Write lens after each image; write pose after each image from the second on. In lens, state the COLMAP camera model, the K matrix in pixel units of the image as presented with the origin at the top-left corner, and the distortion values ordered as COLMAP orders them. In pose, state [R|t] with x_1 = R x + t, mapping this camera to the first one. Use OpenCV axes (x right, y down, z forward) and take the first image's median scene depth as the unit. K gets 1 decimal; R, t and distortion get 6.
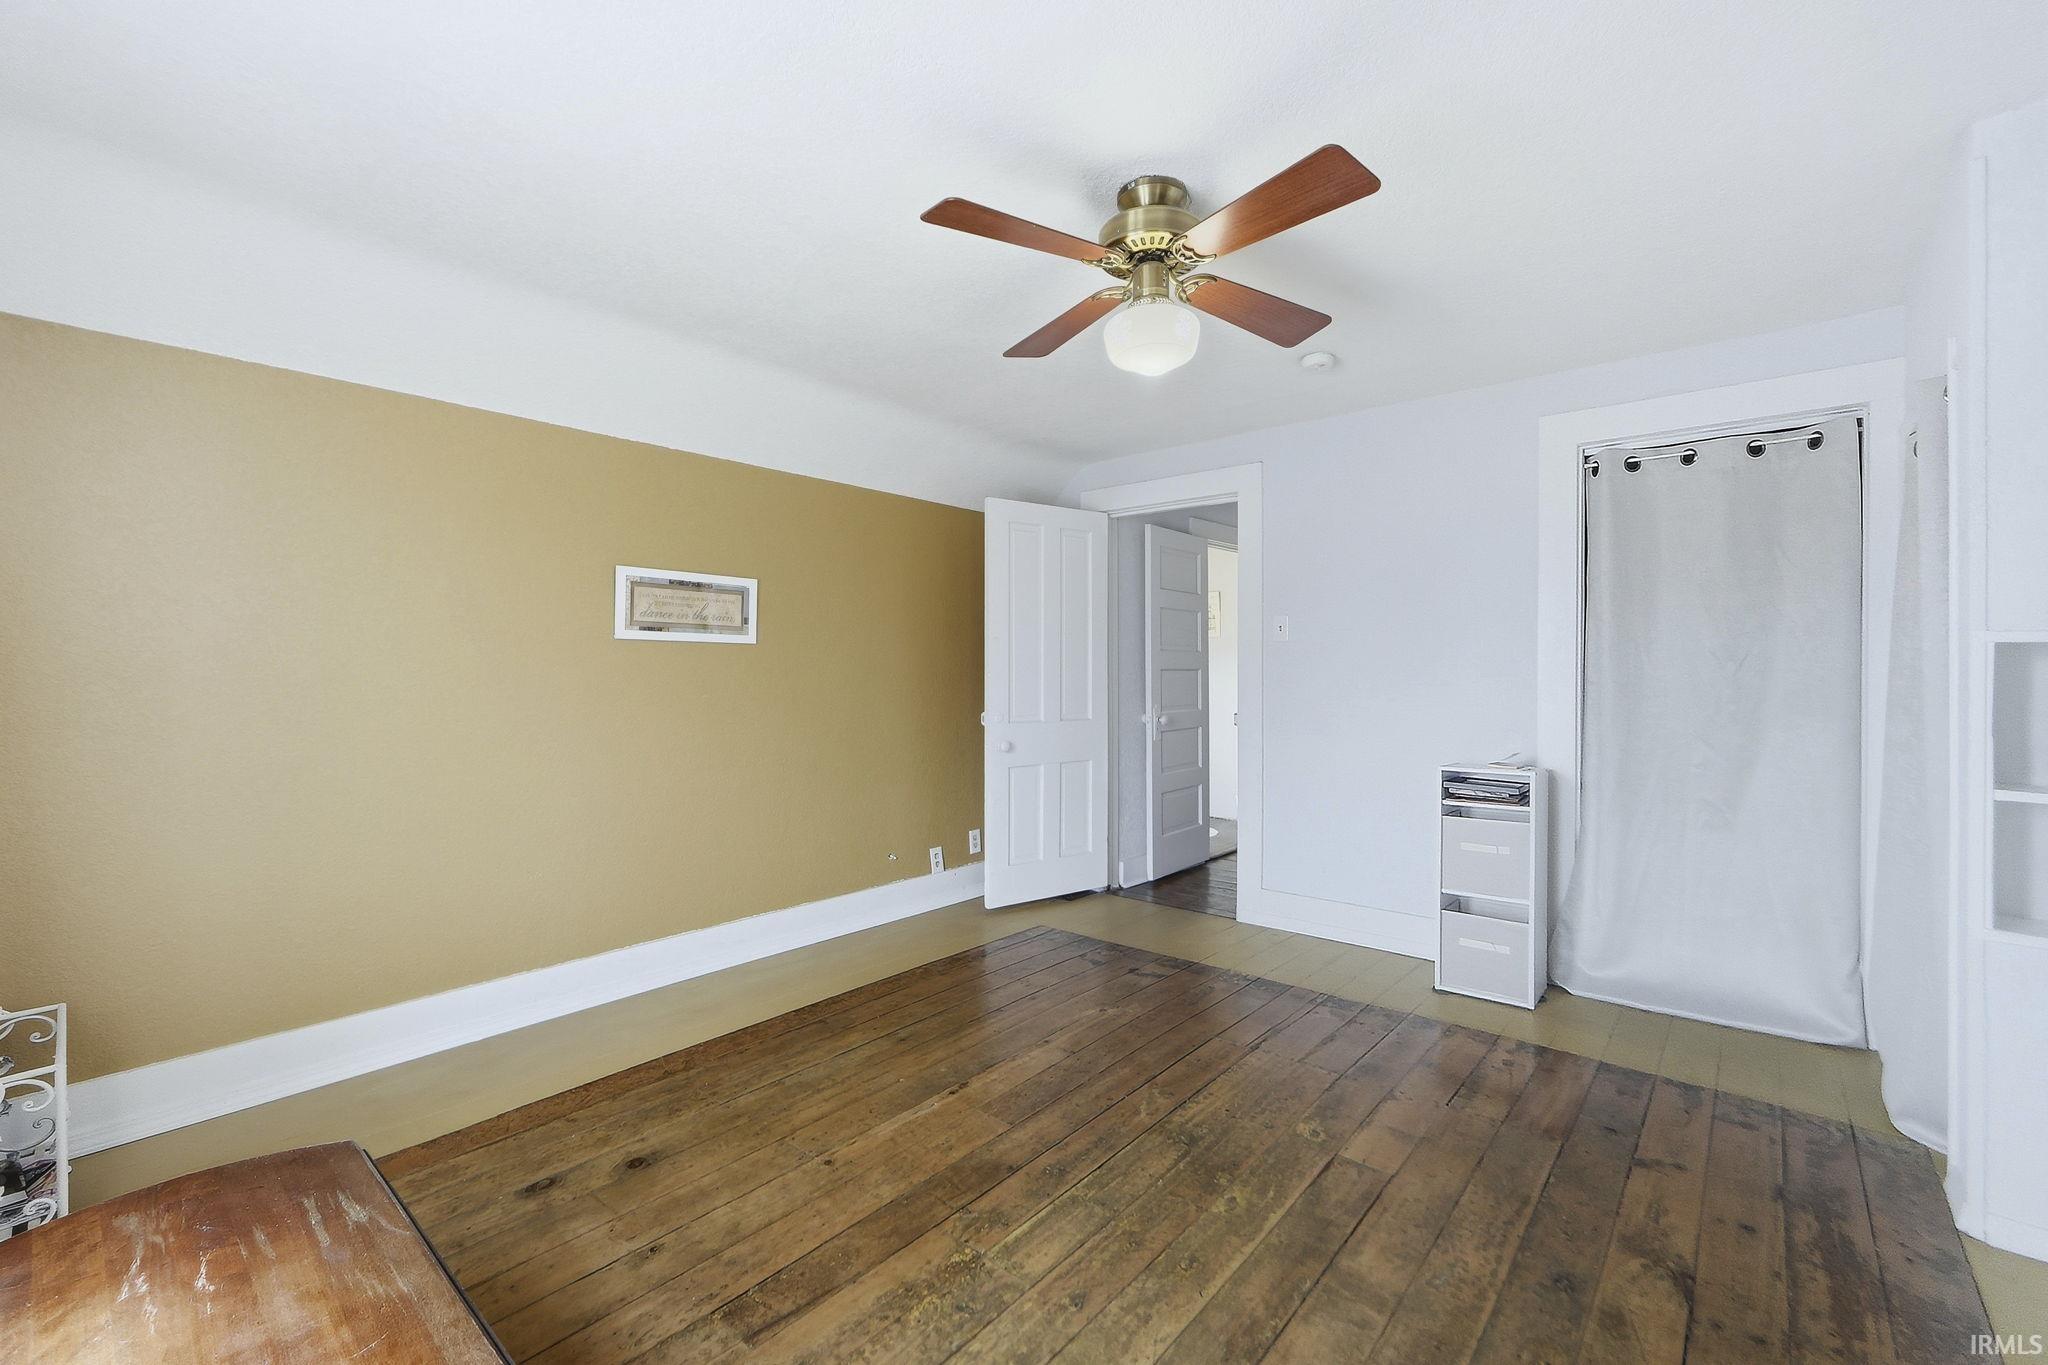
lens RADIAL K [[856.0, 0, 1018.2], [0, 856.0, 672.1], [0, 0, 1]] dist [0.002595, 0.000541]
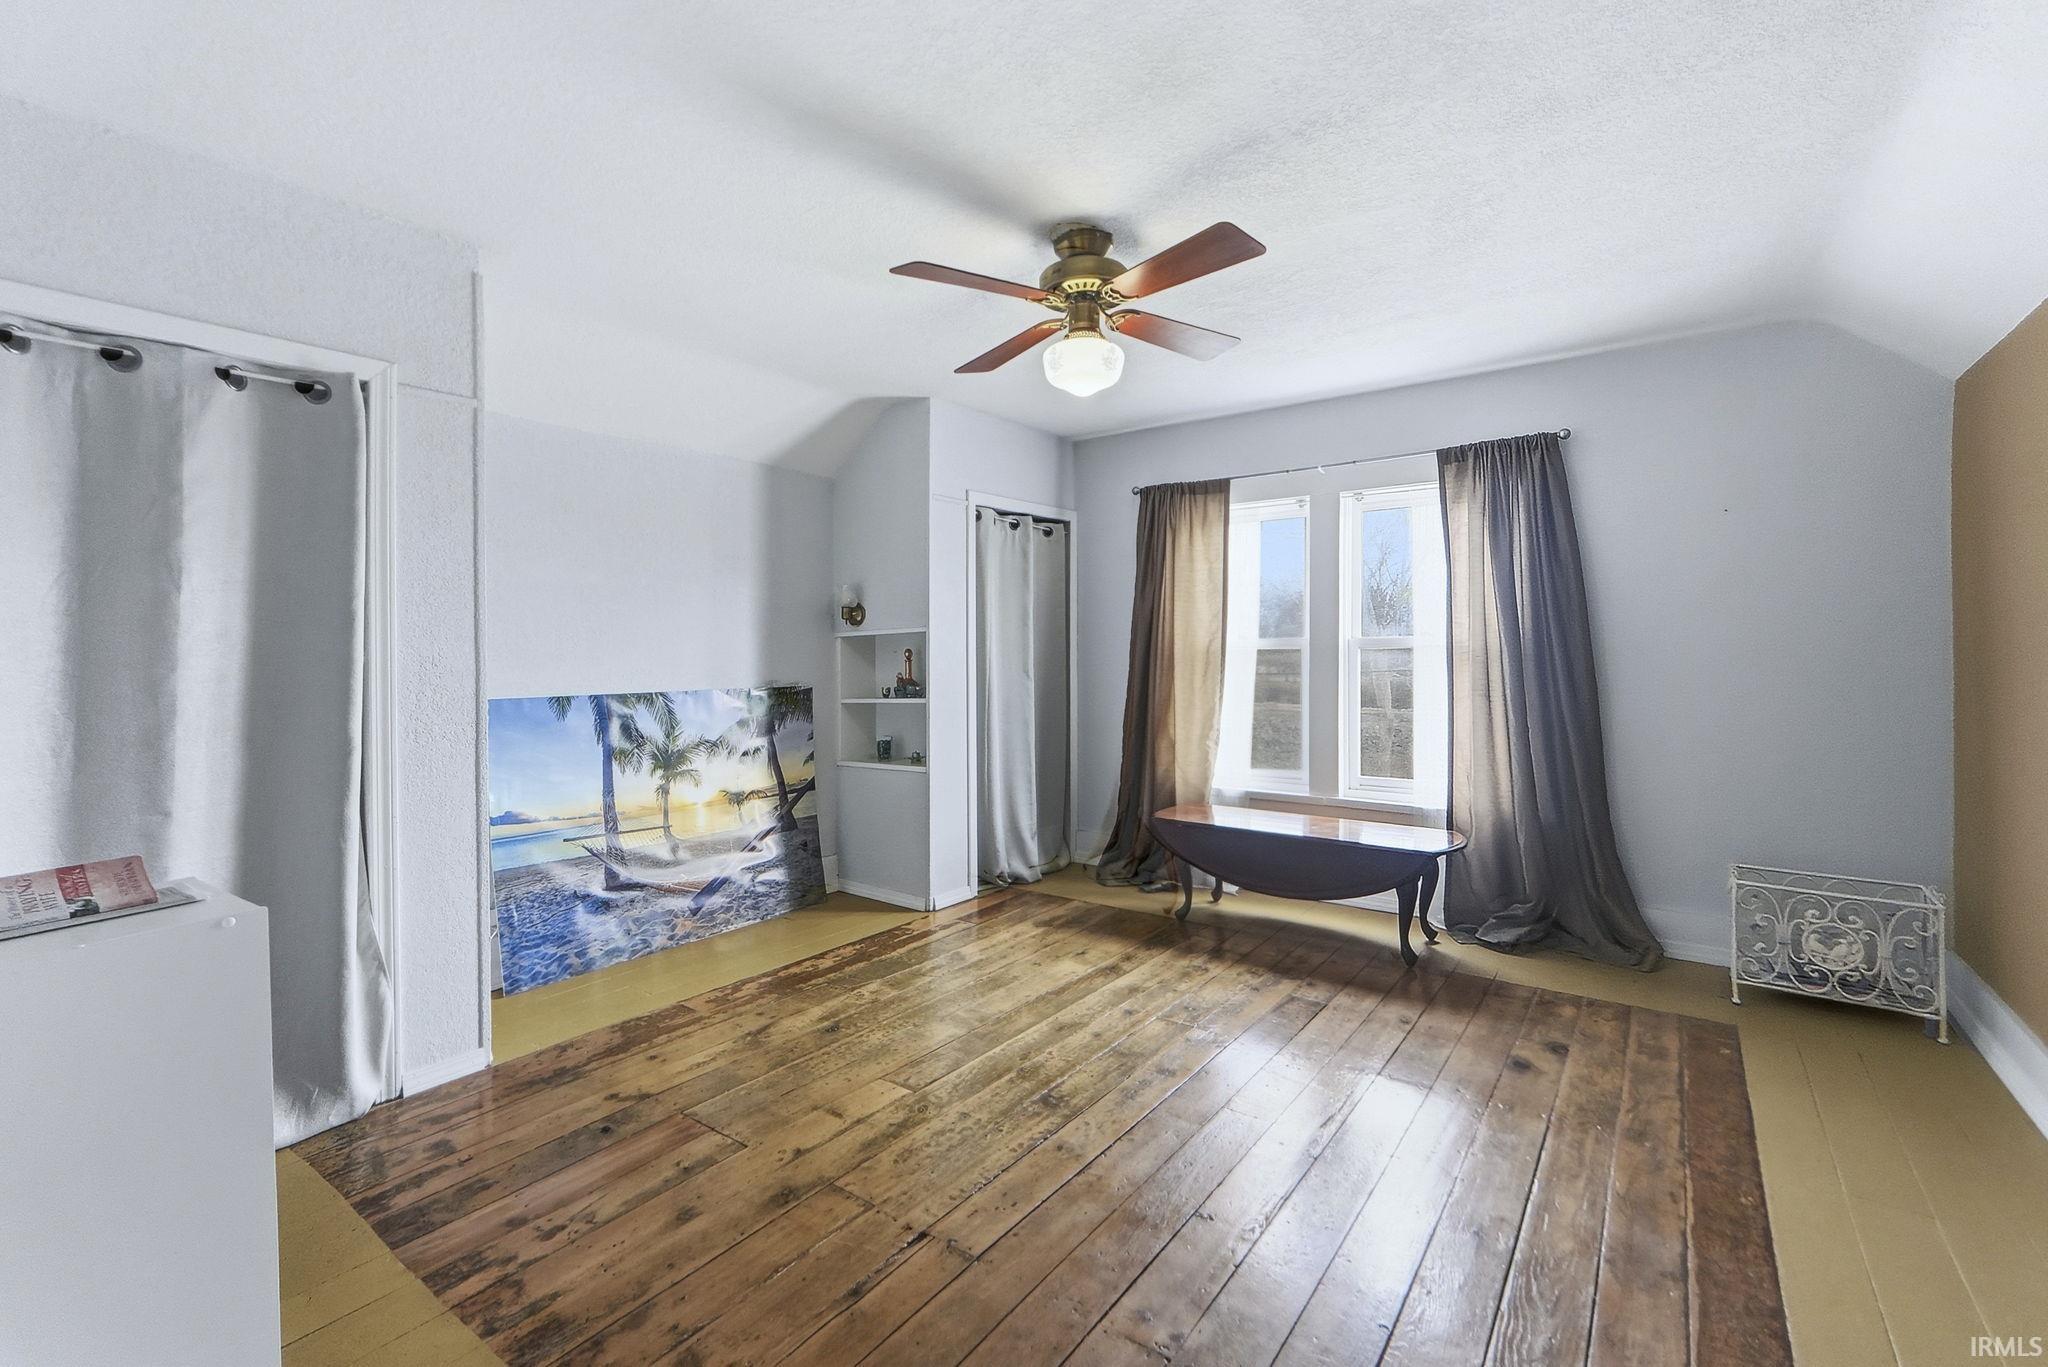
lens RADIAL K [[880.5, 0, 1029.8], [0, 880.5, 672.0], [0, 0, 1]] dist [0.002058, 0.000519]
pose [[-0.996133, 0.008140, -0.087482, 0.329619], [0.007956, 0.999965, 0.002448, 0.029779], [0.087499, 0.001743, -0.996163, 2.185917]]
